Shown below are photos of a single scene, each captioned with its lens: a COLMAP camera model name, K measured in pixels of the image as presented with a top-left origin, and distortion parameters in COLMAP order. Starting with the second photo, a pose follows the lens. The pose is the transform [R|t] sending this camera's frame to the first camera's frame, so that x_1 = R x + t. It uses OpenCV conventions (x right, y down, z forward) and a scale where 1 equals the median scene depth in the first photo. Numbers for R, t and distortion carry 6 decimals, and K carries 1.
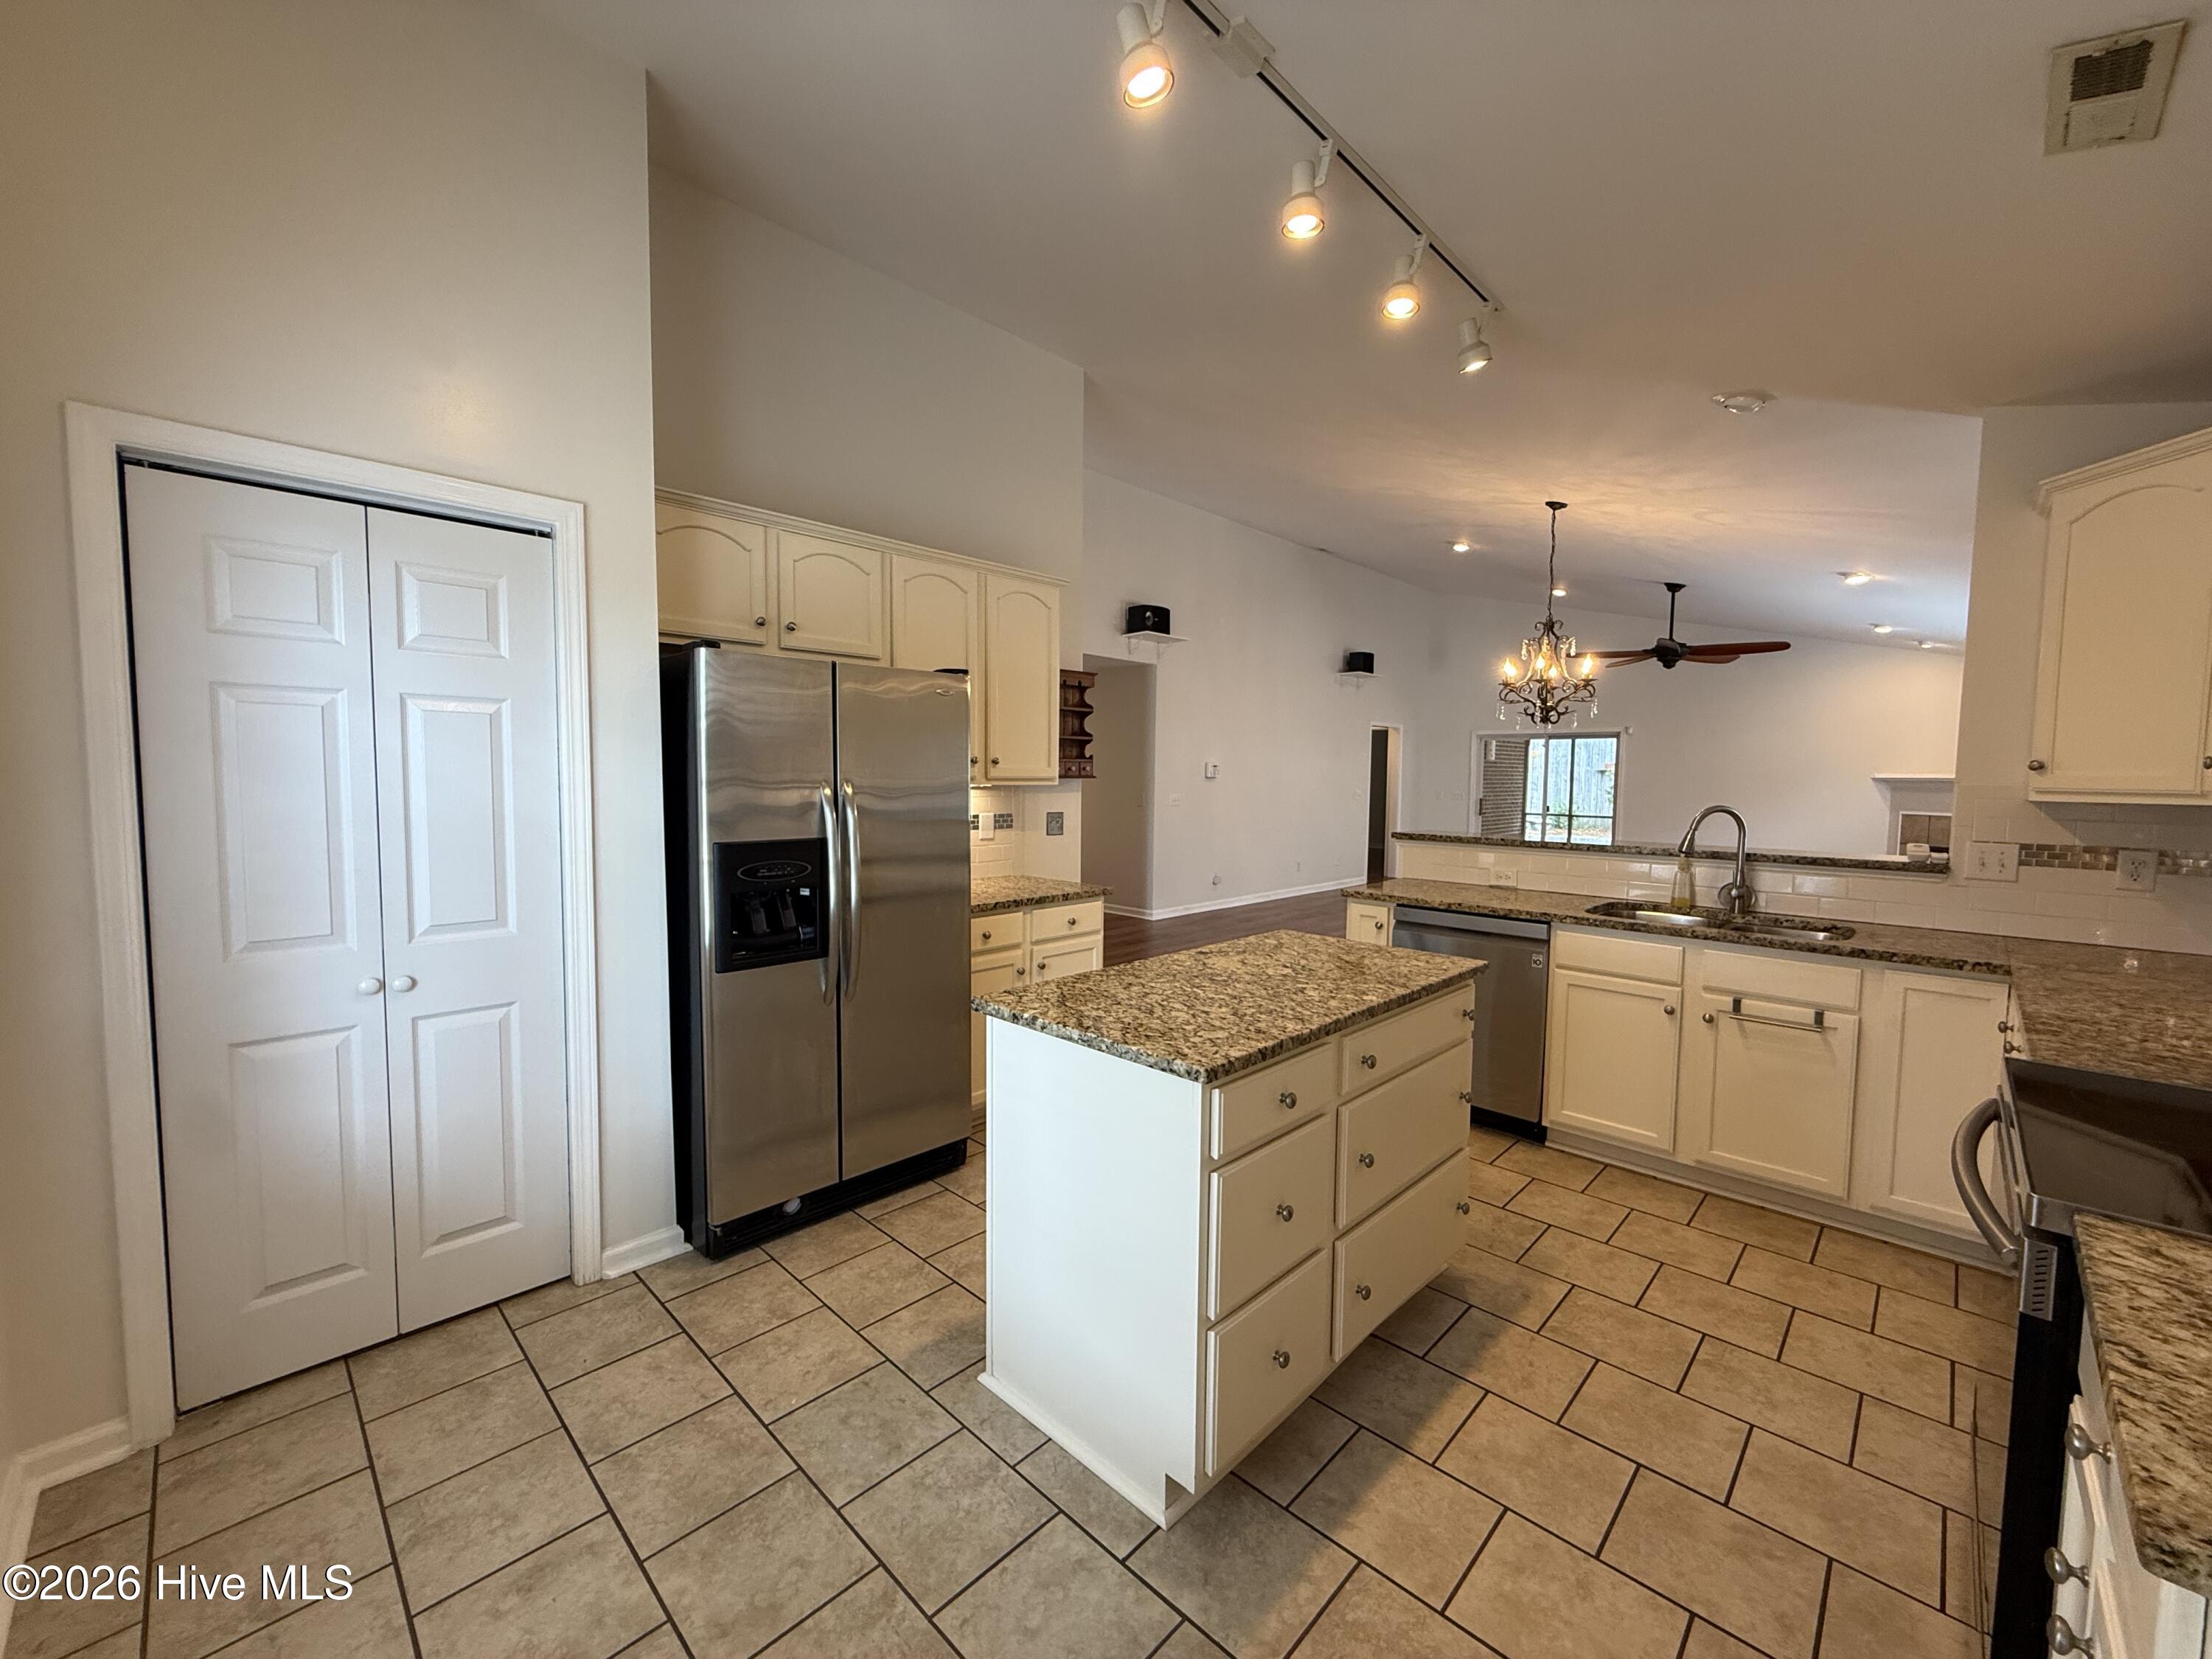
lens RADIAL K [[877.2, 0, 1106.0], [0, 877.2, 829.5], [0, 0, 1]] dist [0.002907, 0.000570]
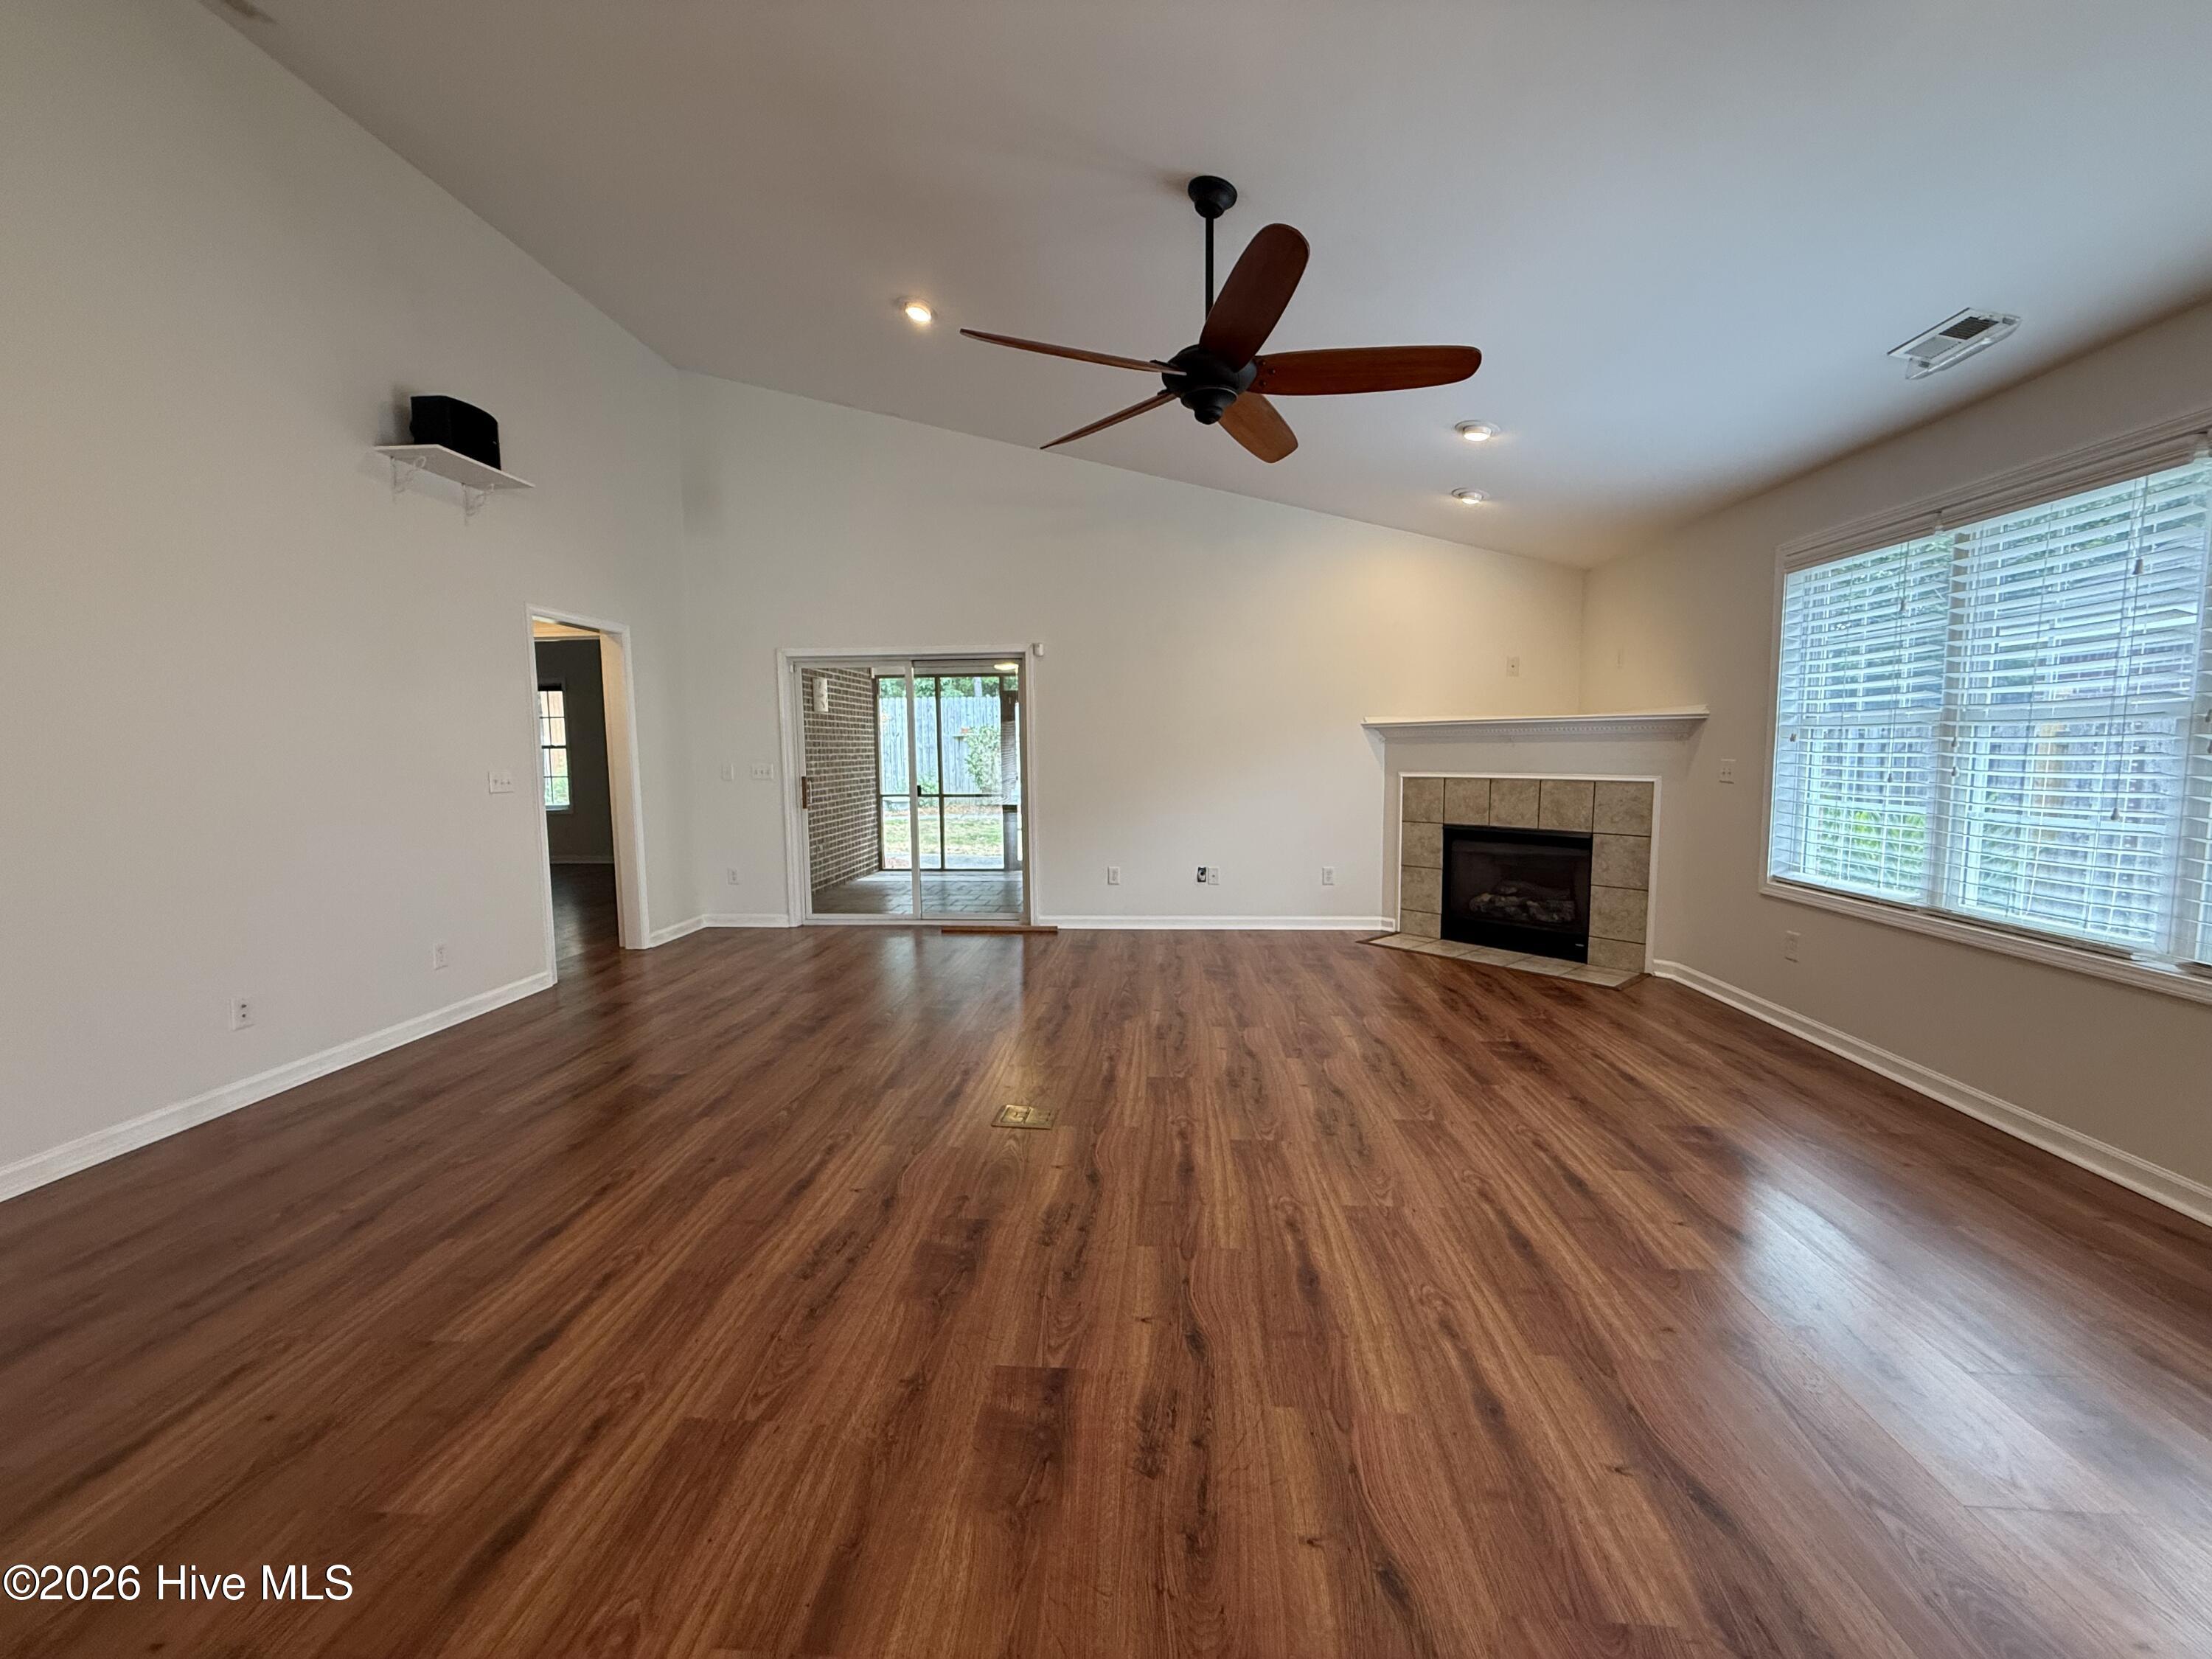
lens RADIAL K [[877.2, 0, 1106.0], [0, 877.2, 829.5], [0, 0, 1]] dist [0.002907, 0.000570]
pose [[0.765694, -0.077358, 0.638536, 0.855609], [0.059684, 0.997003, 0.049217, -0.067753], [-0.640430, 0.000425, 0.768017, 1.790690]]
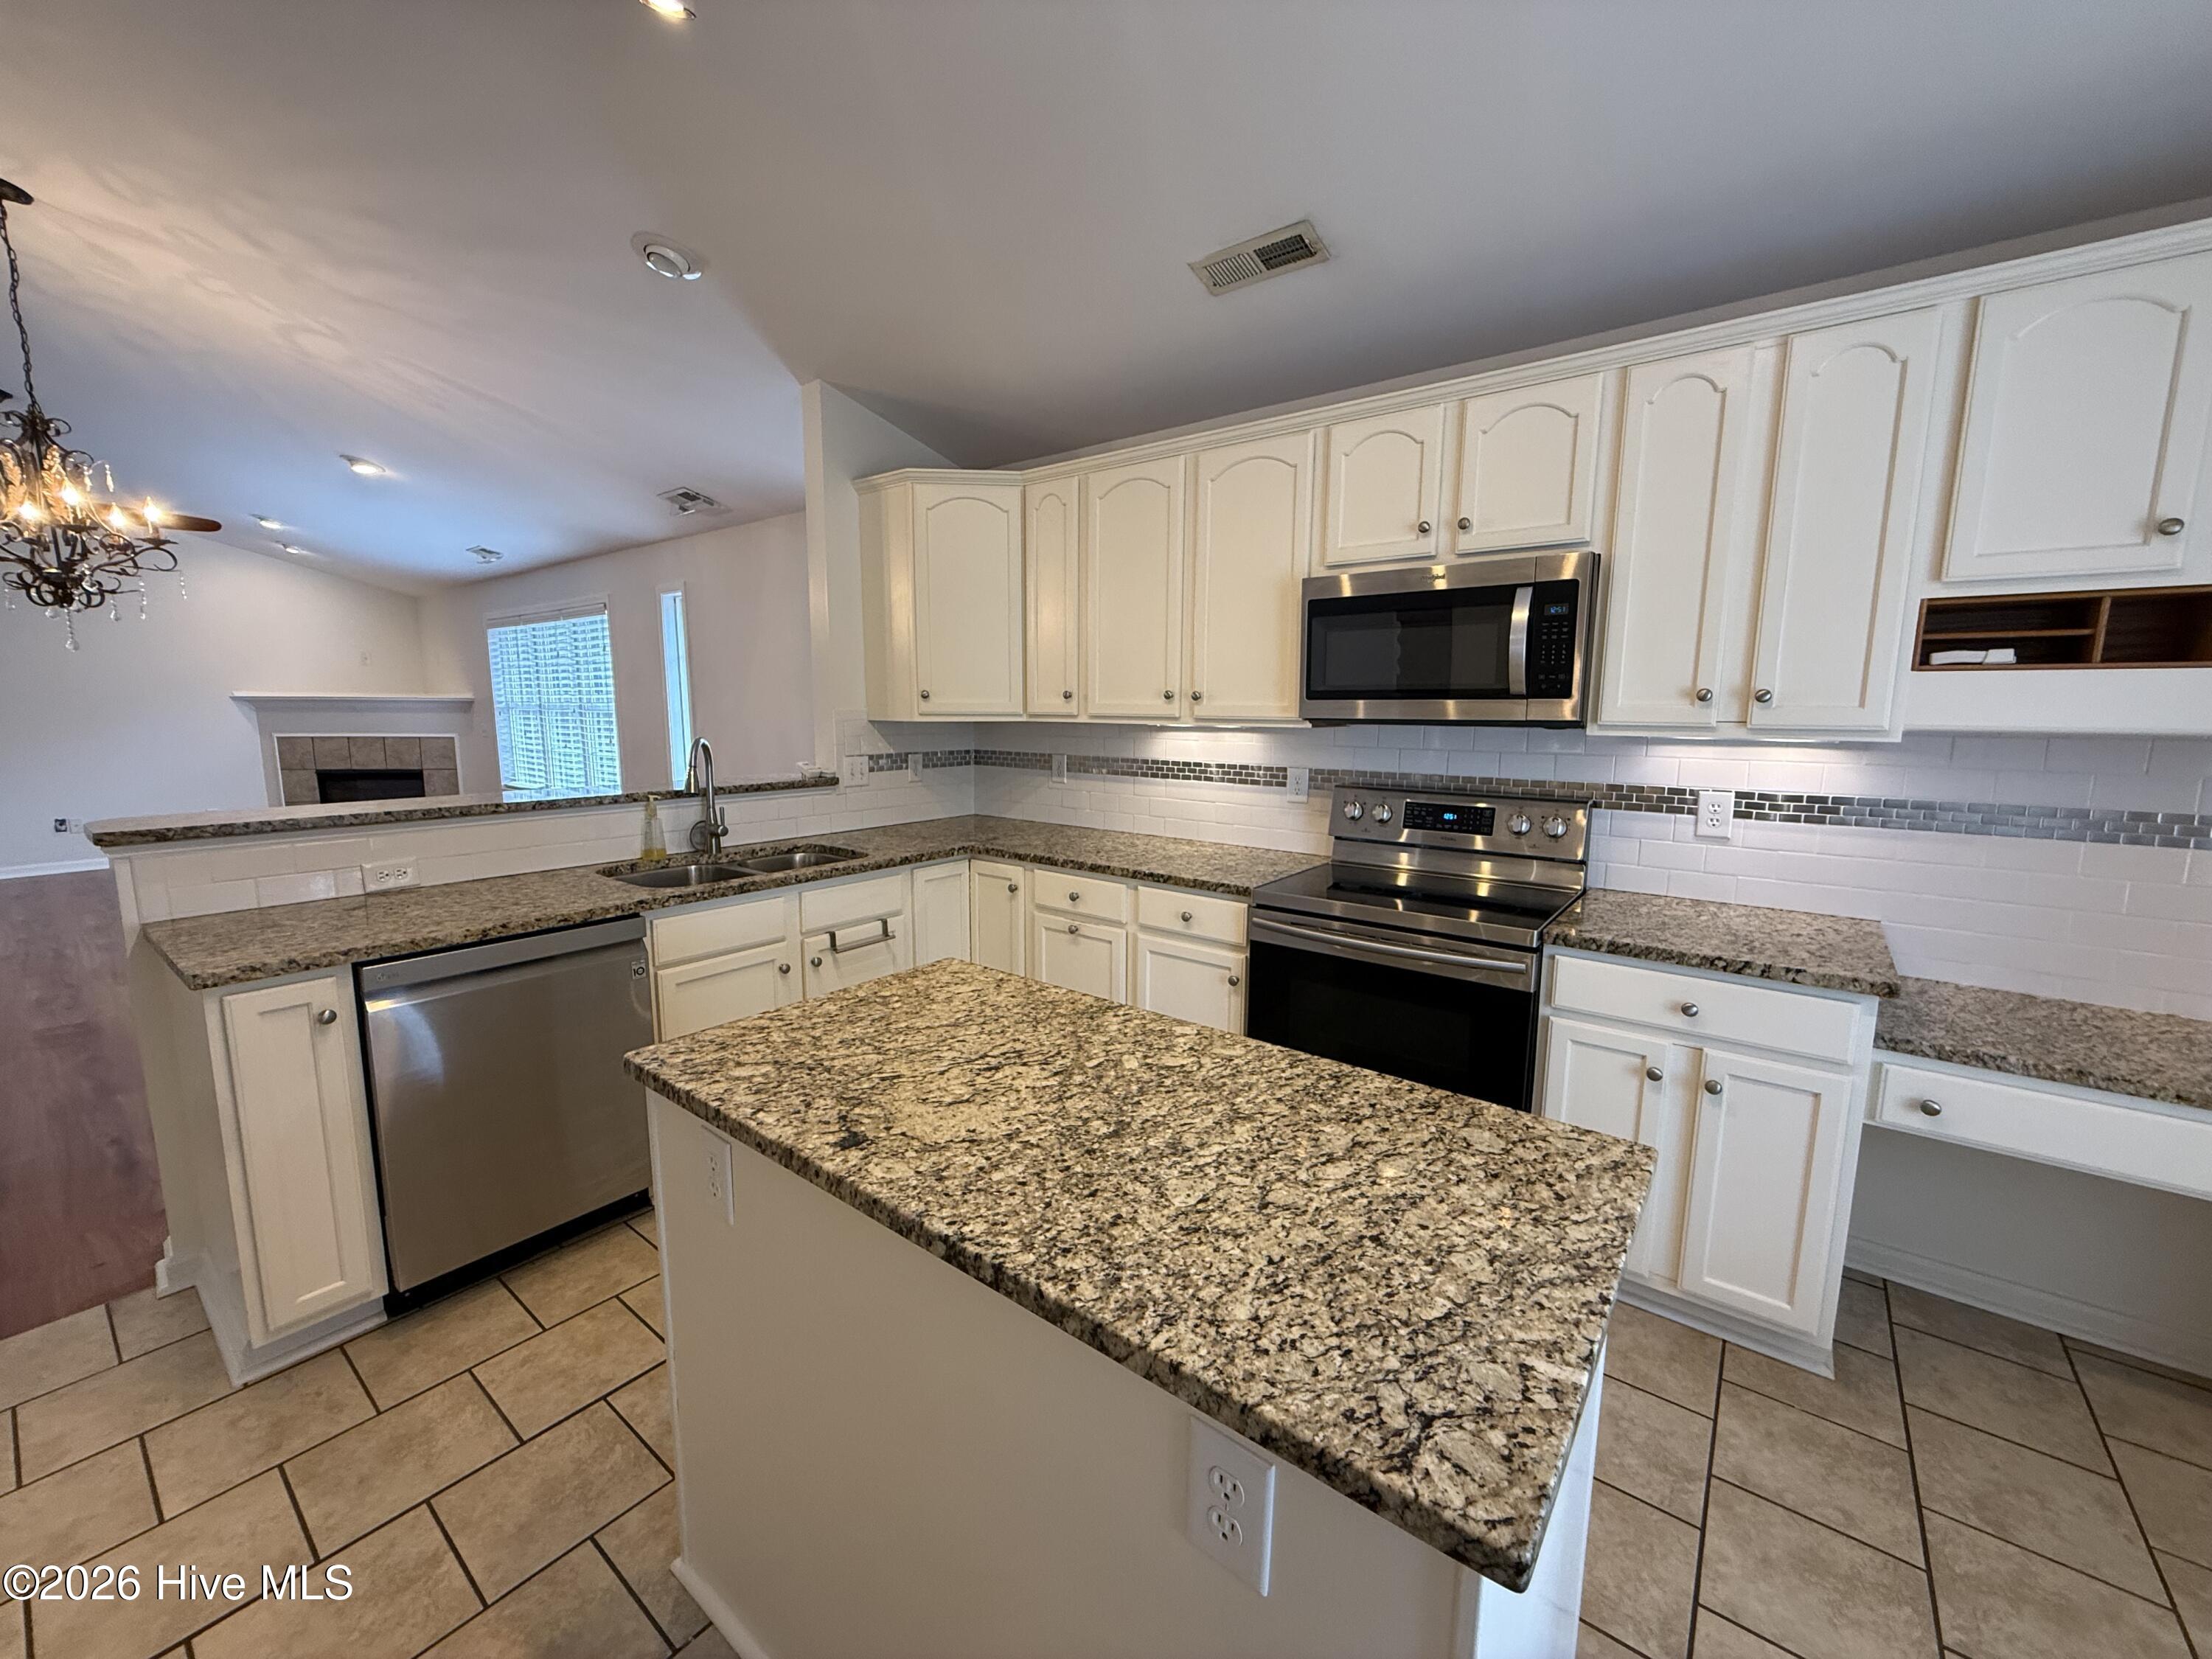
lens RADIAL K [[875.4, 0, 1106.0], [0, 875.4, 829.5], [0, 0, 1]] dist [-0.002689, -0.000363]
pose [[-0.105504, -0.155381, 0.982205, -0.230512], [0.057746, 0.985093, 0.162041, -0.056116], [-0.992741, 0.073814, -0.094958, 0.695988]]
